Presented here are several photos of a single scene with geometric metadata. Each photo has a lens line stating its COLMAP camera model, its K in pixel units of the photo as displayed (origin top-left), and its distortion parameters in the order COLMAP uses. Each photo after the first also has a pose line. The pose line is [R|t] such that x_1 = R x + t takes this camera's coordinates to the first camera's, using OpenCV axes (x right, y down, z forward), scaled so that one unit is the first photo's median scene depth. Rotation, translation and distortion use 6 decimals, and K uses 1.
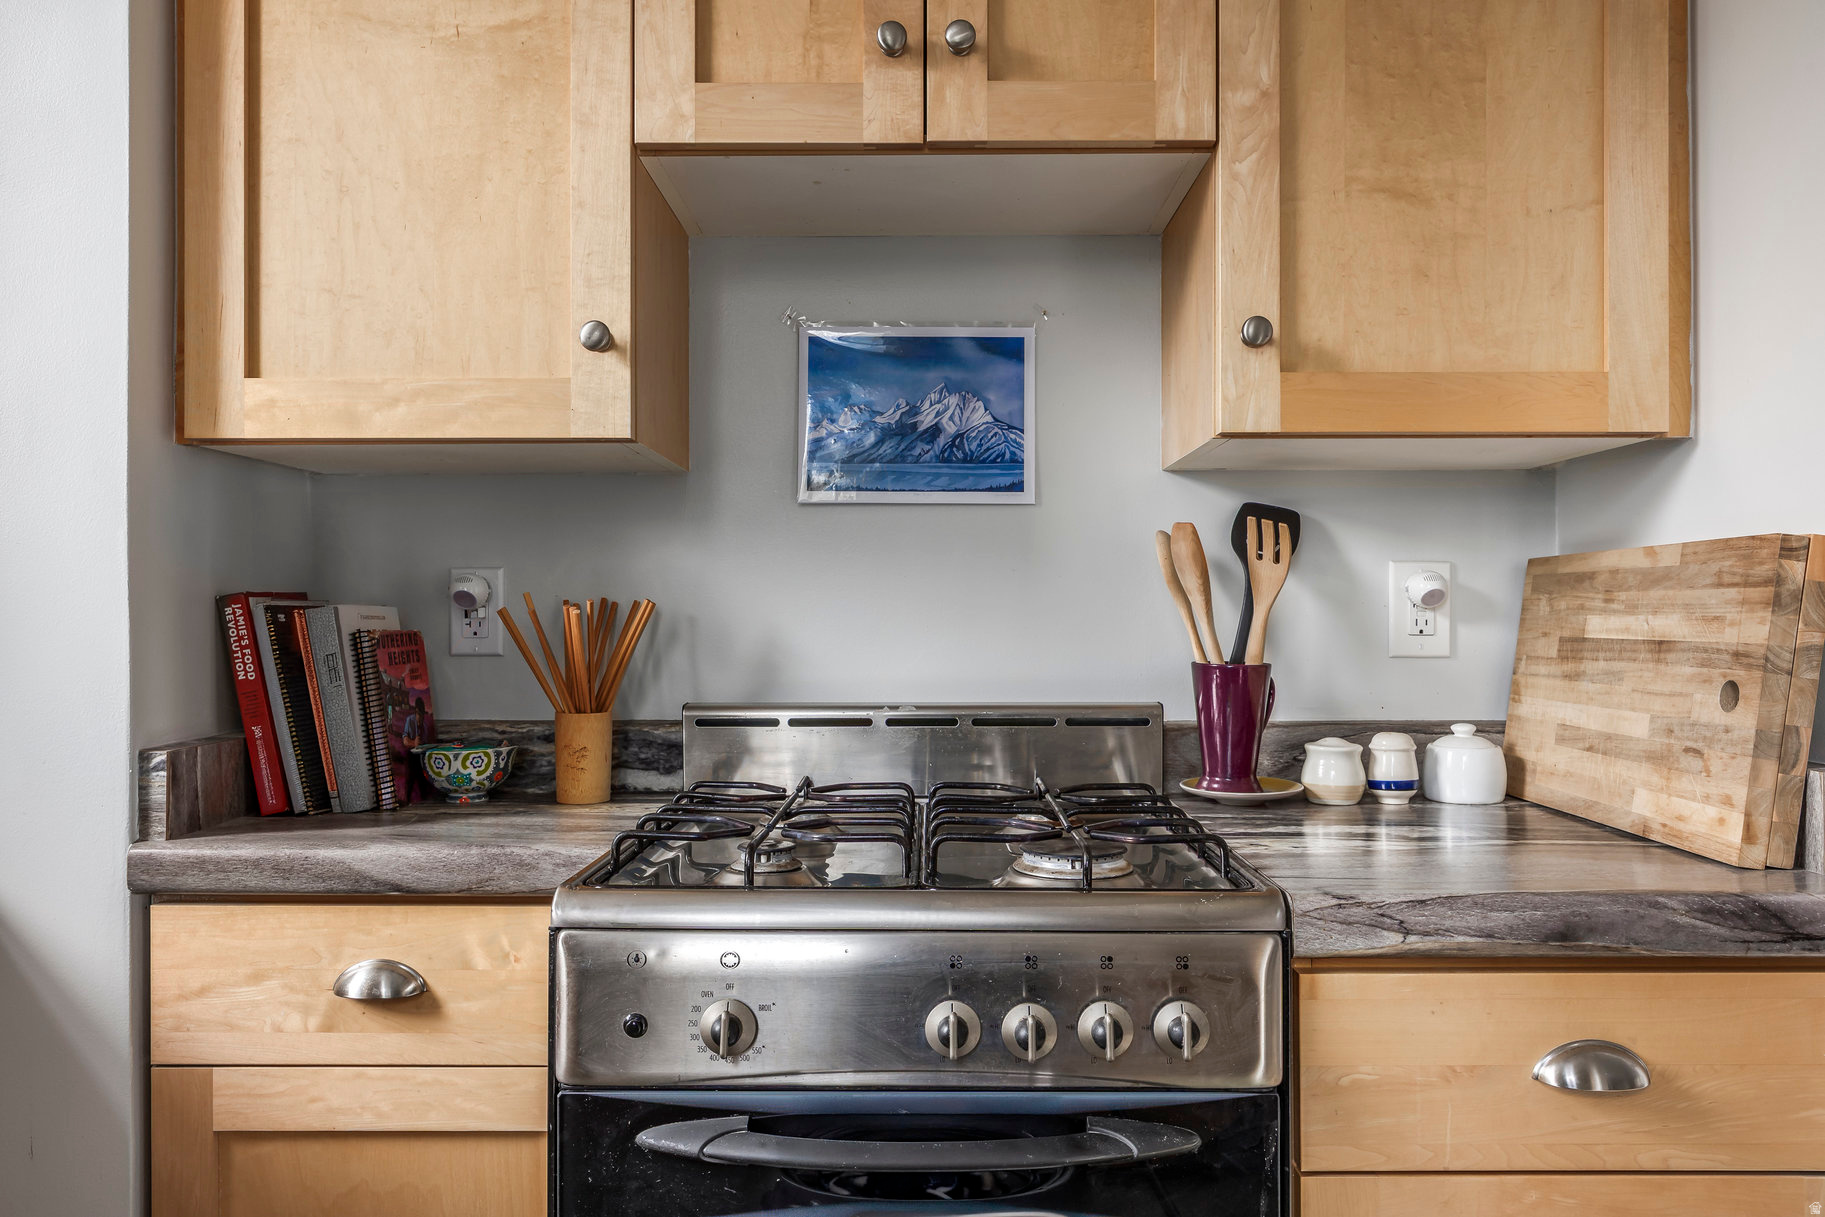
lens RADIAL K [[1431.2, 0, 912.5], [0, 1431.2, 608.5], [0, 0, 1]] dist [0.010014, -0.002589]
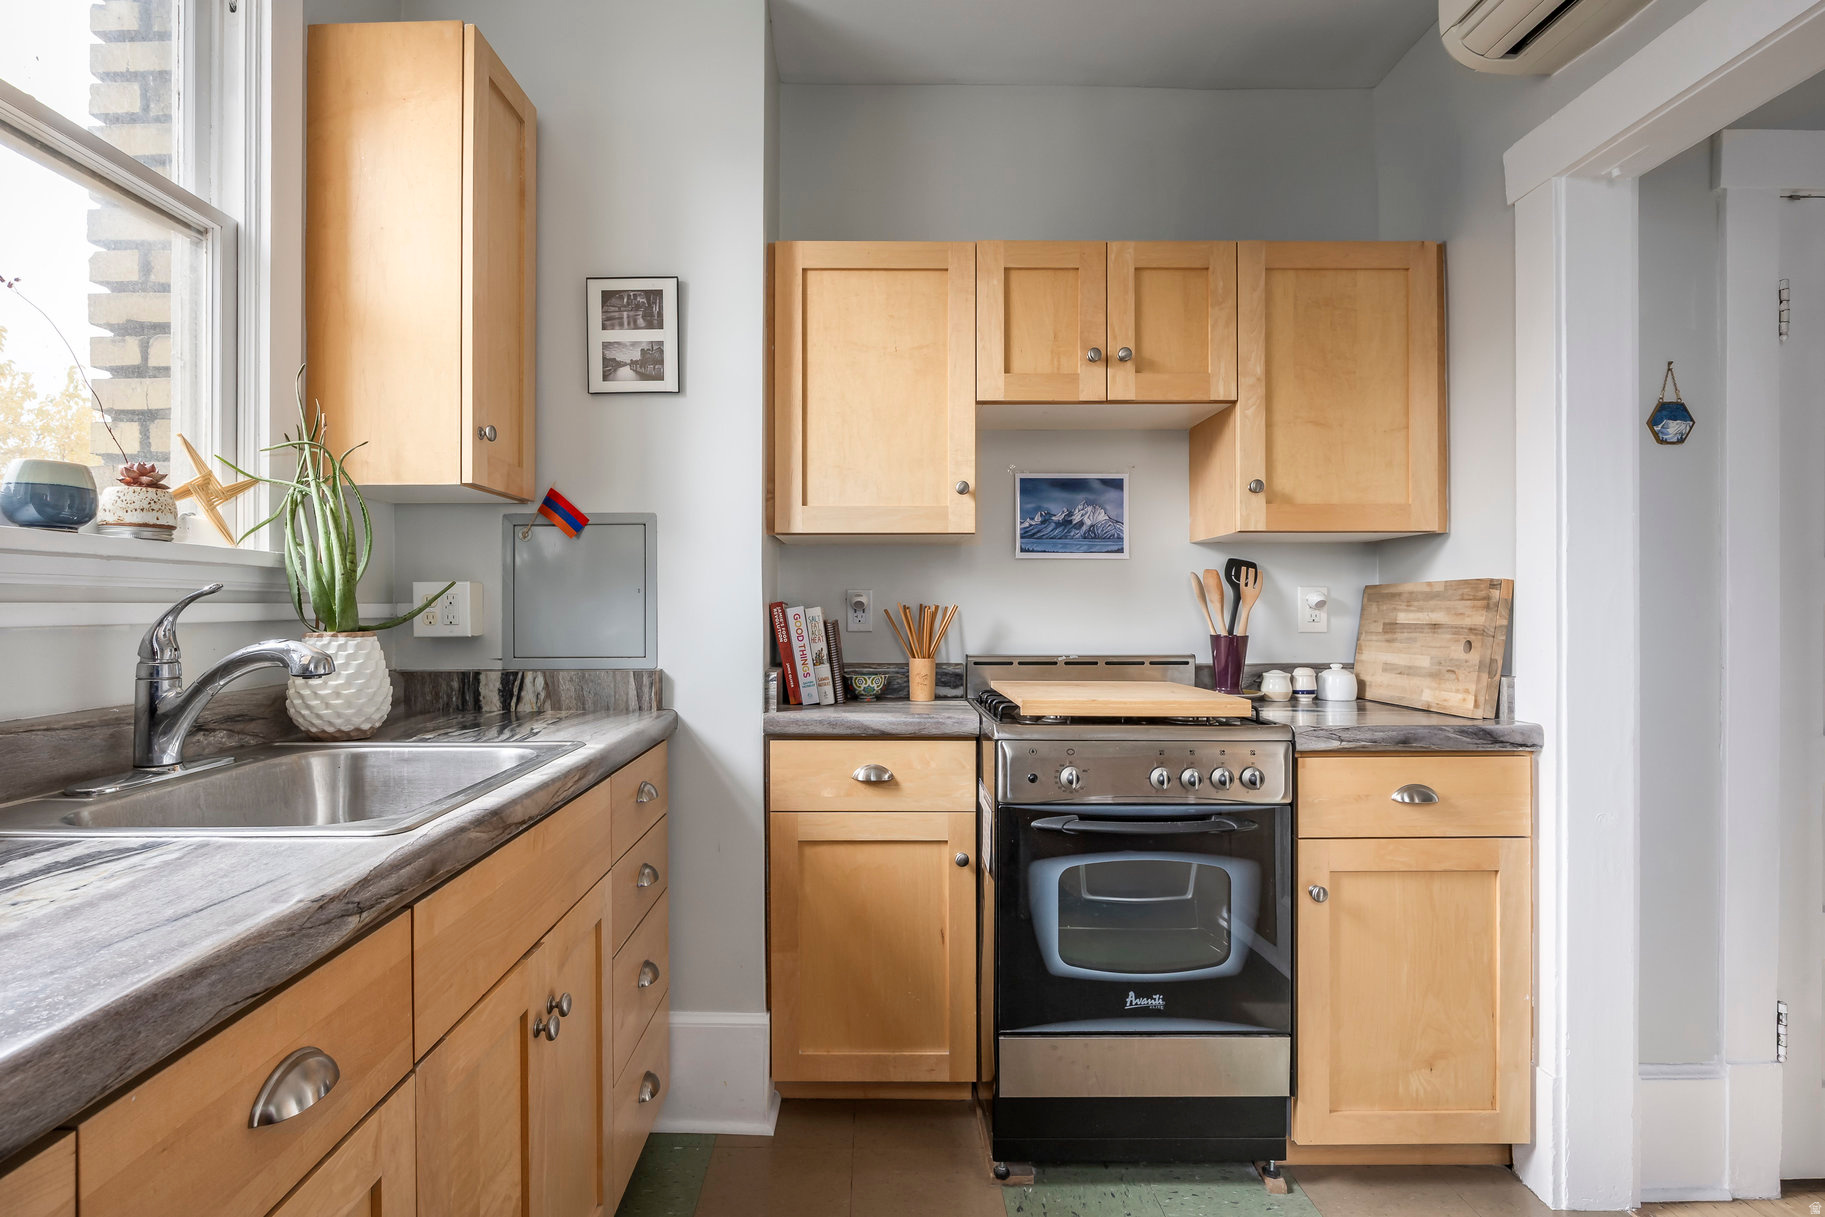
lens RADIAL K [[938.4, 0, 912.5], [0, 938.4, 608.5], [0, 0, 1]] dist [-0.001217, -0.000026]
pose [[0.999954, 0.000504, 0.009562, -0.306387], [-0.000514, 0.999999, 0.001034, -0.002665], [-0.009562, -0.001039, 0.999954, -0.456117]]
